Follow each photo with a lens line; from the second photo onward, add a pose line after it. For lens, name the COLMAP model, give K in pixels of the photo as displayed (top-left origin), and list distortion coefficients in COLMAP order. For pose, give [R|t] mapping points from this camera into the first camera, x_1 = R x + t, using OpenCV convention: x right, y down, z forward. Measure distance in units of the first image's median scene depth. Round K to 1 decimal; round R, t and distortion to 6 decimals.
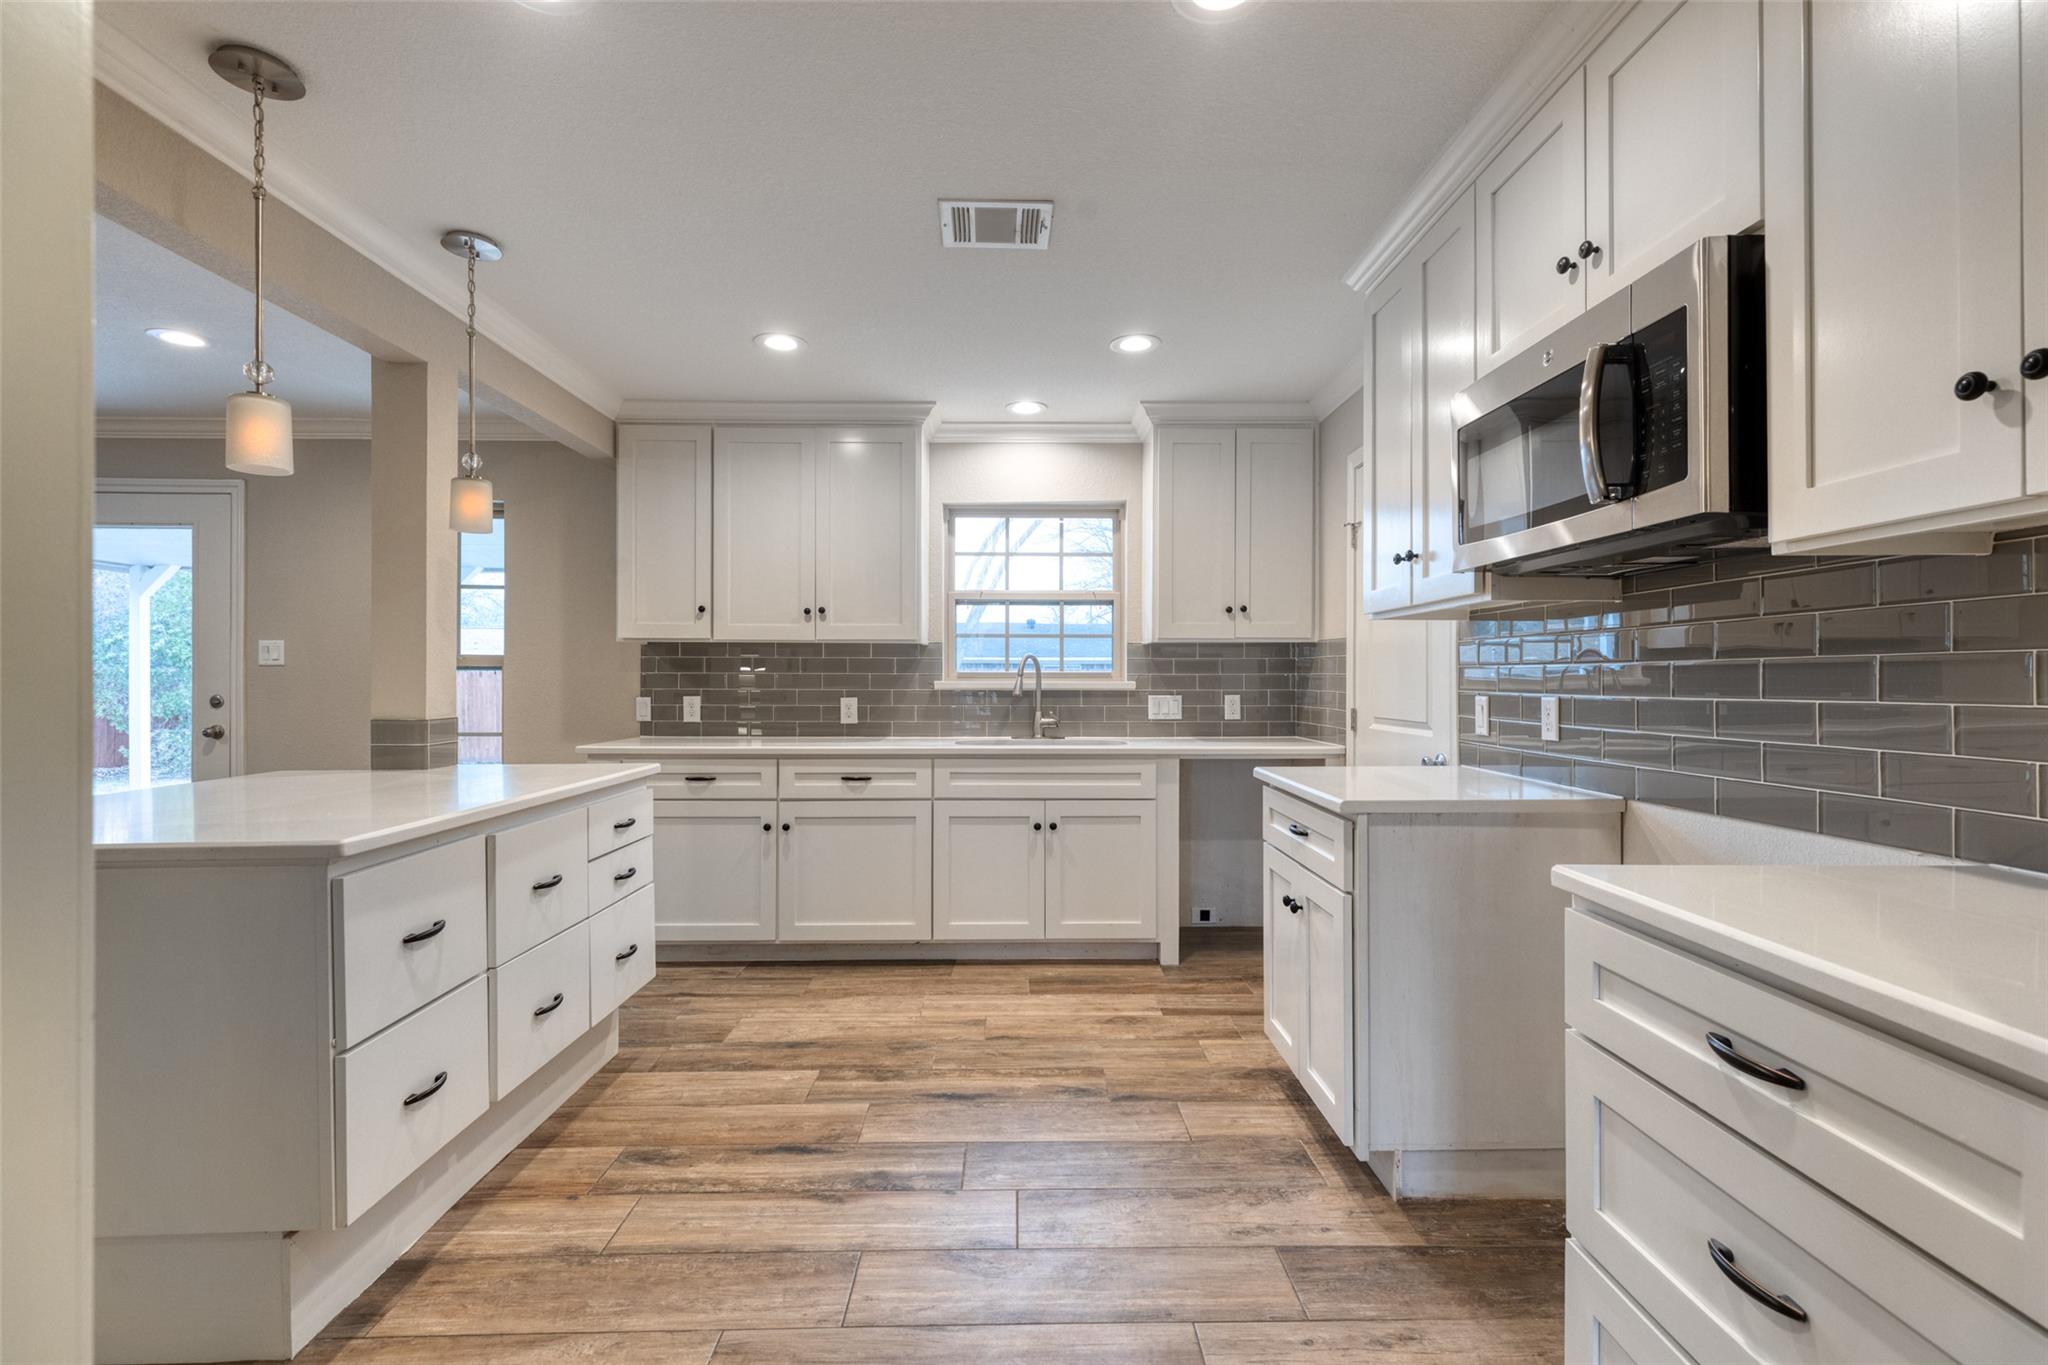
lens RADIAL K [[917.8, 0, 1032.4], [0, 917.8, 676.2], [0, 0, 1]] dist [0.004597, -0.000241]
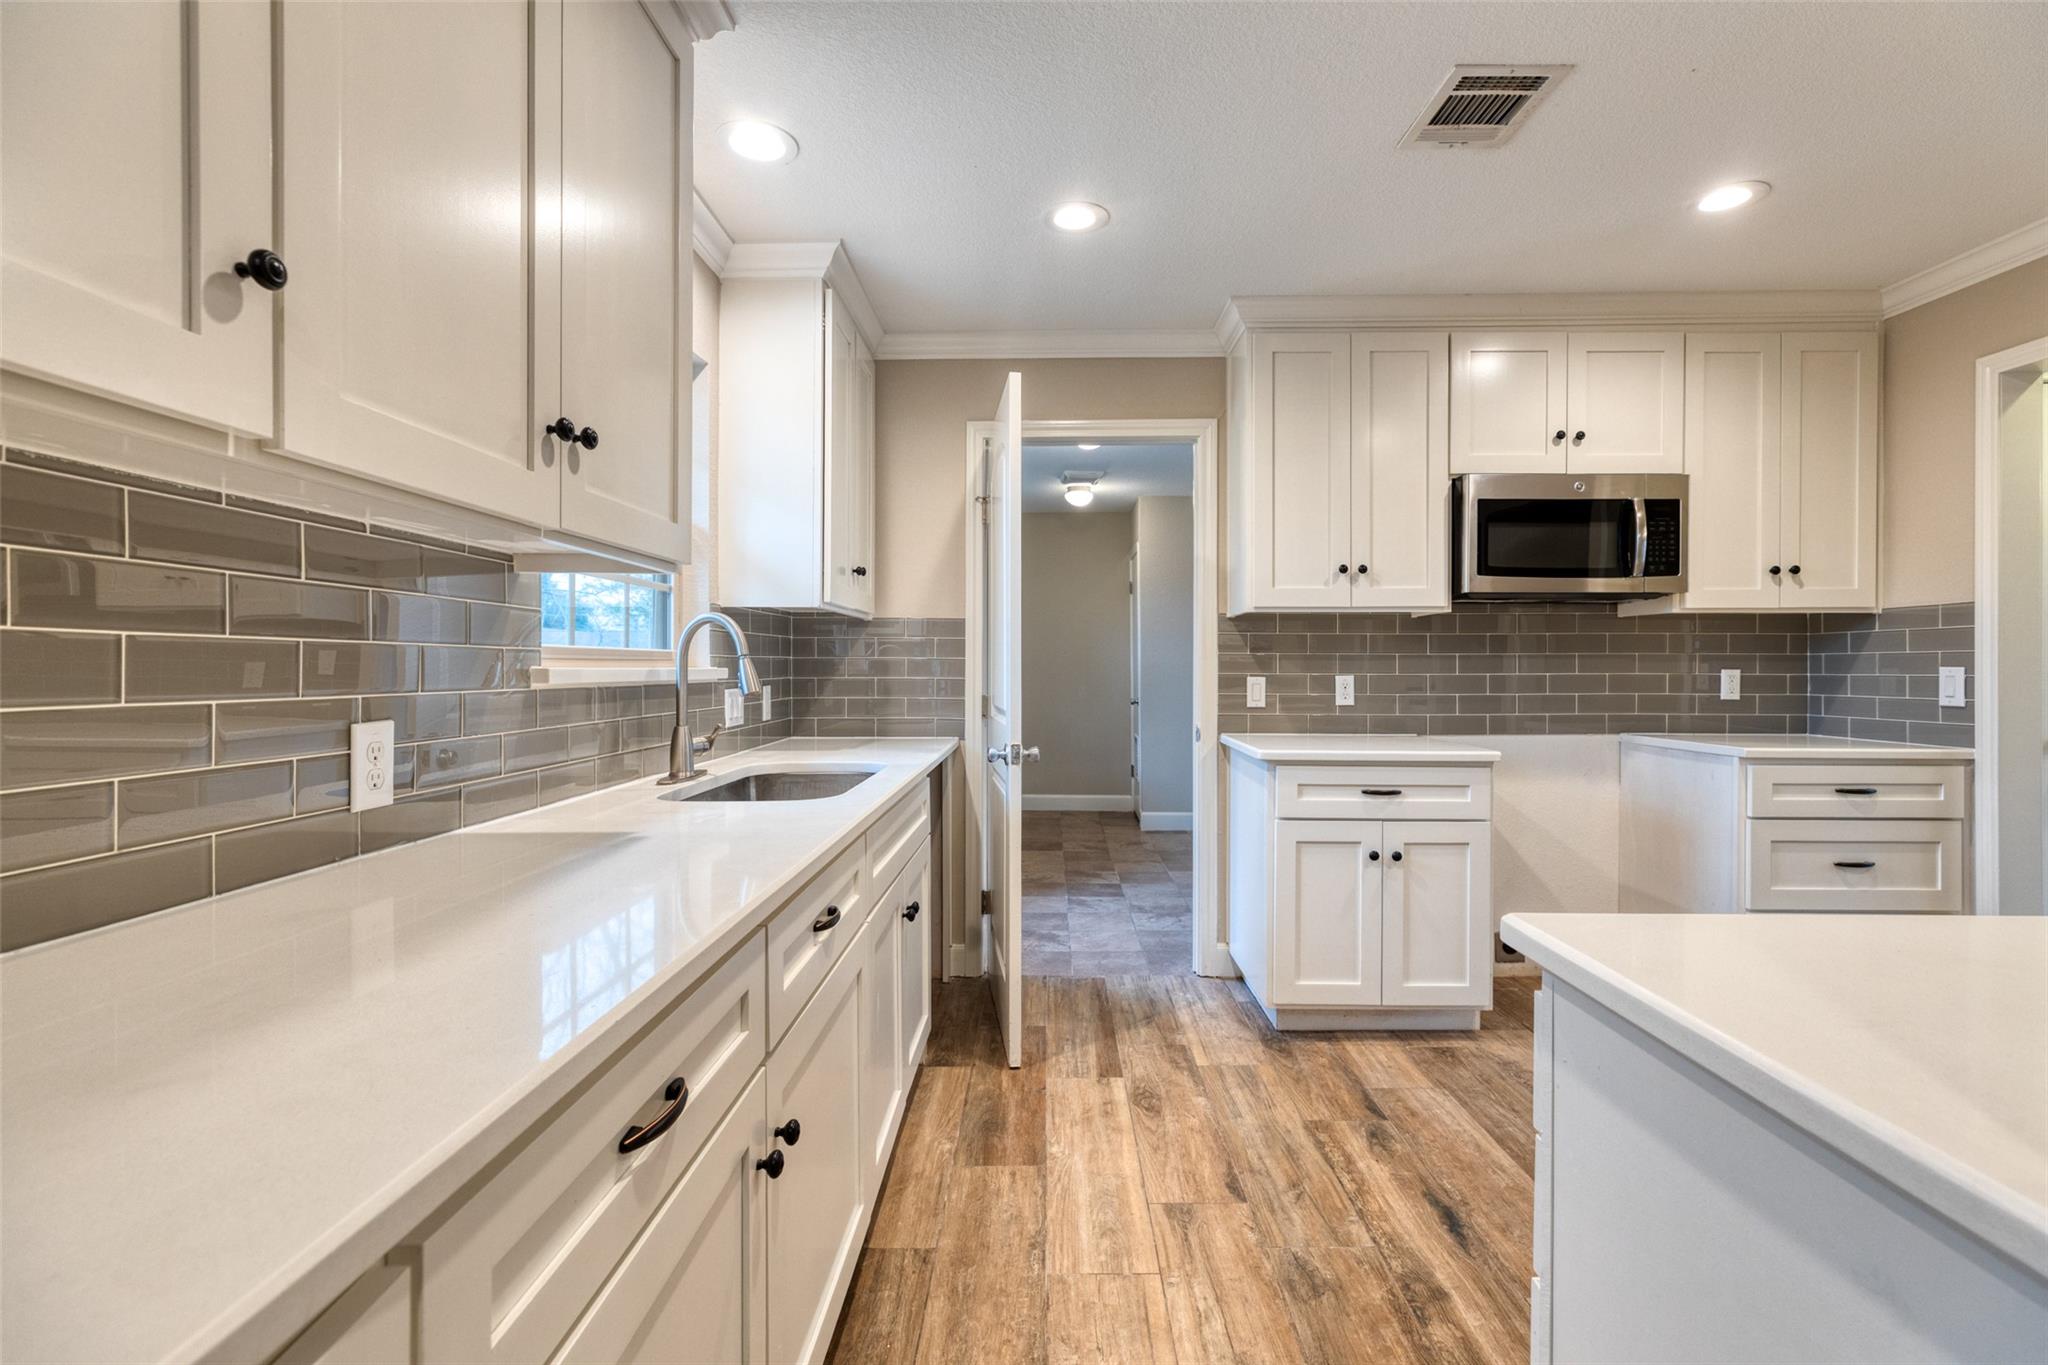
lens RADIAL K [[905.4, 0, 1039.2], [0, 905.4, 675.9], [0, 0, 1]] dist [0.005199, -0.000317]
pose [[0.035406, -0.007066, 0.999348, -0.673766], [-0.001575, 0.999973, 0.007126, 0.005157], [-0.999372, -0.001826, 0.035394, 1.058203]]
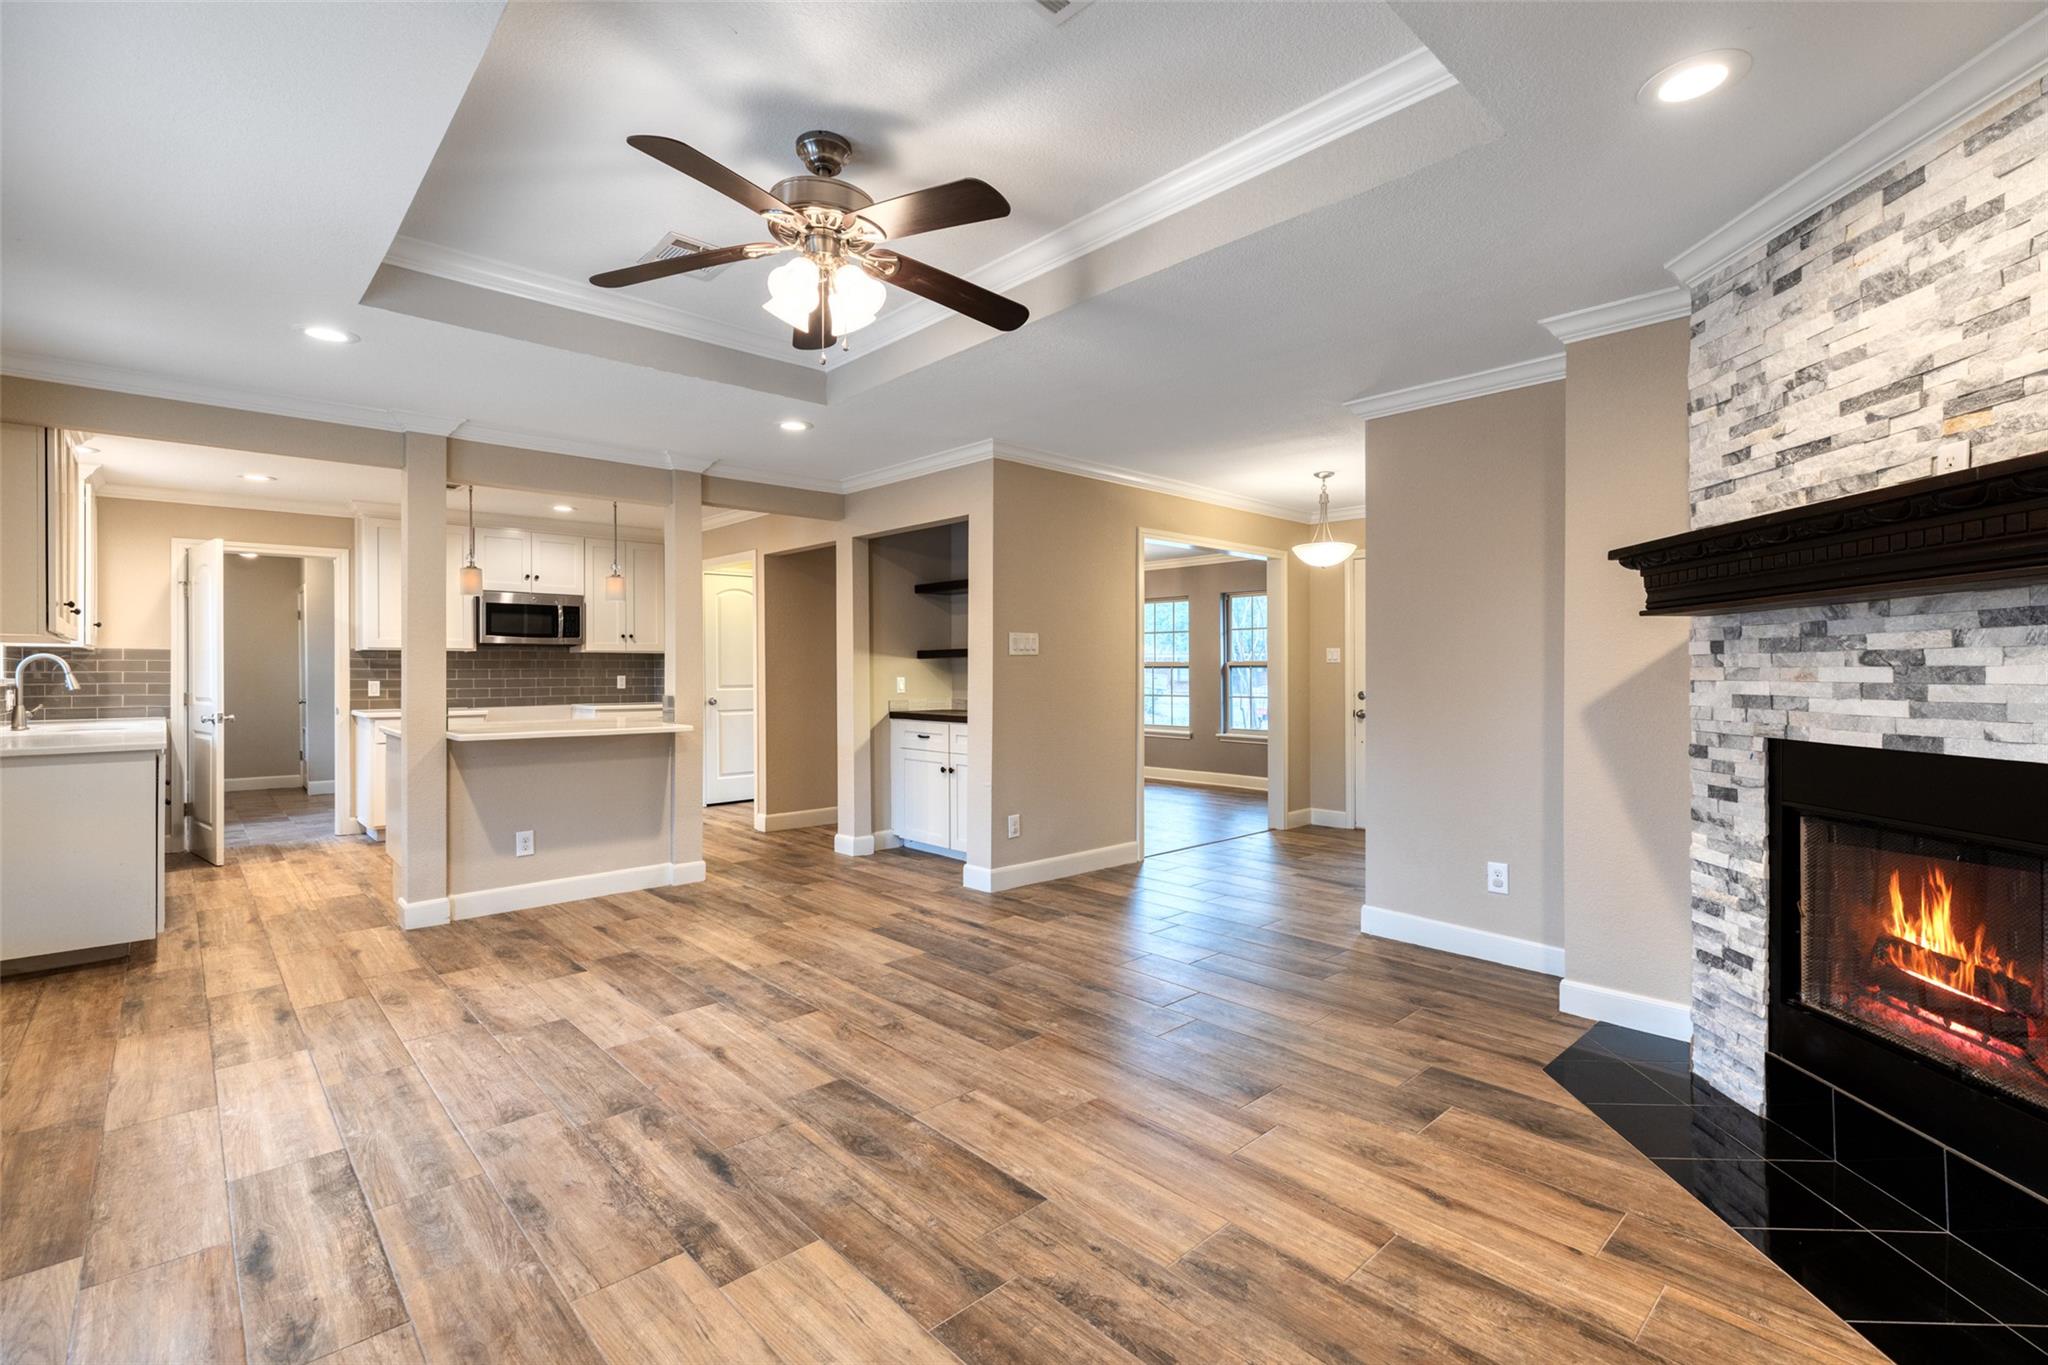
lens RADIAL K [[910.6, 0, 1025.3], [0, 910.6, 671.6], [0, 0, 1]] dist [0.008583, -0.000324]
pose [[-0.662538, 0.003426, 0.749021, -2.219018], [0.003655, 0.999992, -0.001341, 0.000253], [-0.749019, 0.001850, -0.662545, 1.116719]]
